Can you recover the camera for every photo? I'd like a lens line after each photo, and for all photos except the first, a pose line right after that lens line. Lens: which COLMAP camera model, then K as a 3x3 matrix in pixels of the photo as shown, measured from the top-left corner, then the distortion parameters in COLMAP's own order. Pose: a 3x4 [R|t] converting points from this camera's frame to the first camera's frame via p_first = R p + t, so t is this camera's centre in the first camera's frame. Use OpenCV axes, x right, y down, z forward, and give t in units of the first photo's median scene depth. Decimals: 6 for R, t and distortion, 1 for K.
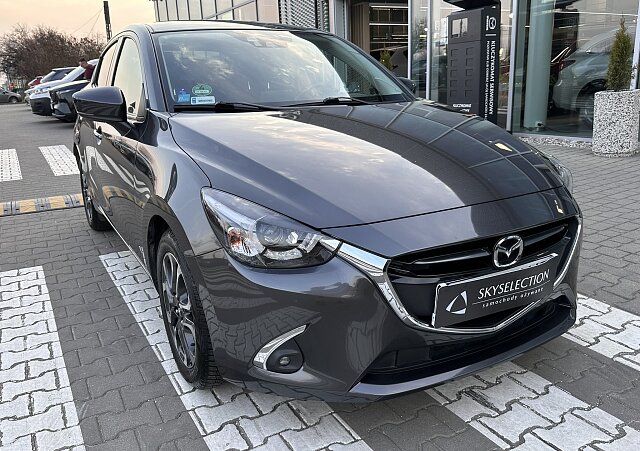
lens RADIAL K [[569.7, 0, 320.0], [0, 569.7, 225.5], [0, 0, 1]] dist [0.057568, -0.007927]
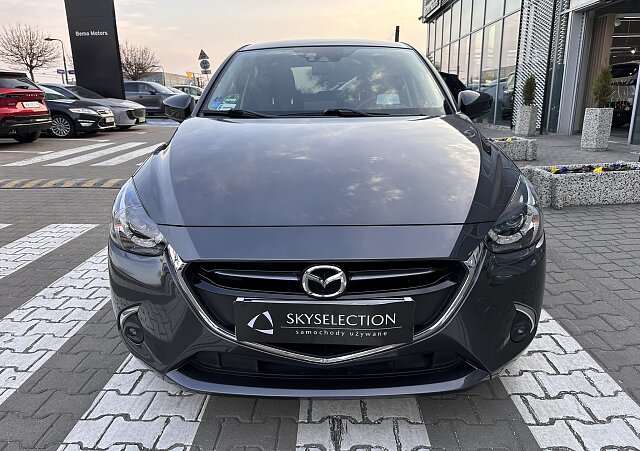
lens RADIAL K [[484.2, 0, 320.0], [0, 484.2, 225.5], [0, 0, 1]] dist [0.032751, -0.005598]
pose [[0.839754, 0.158309, -0.519376, 0.684580], [-0.148871, 0.987026, 0.060150, -0.085468], [0.522159, 0.026808, 0.852427, 0.319592]]
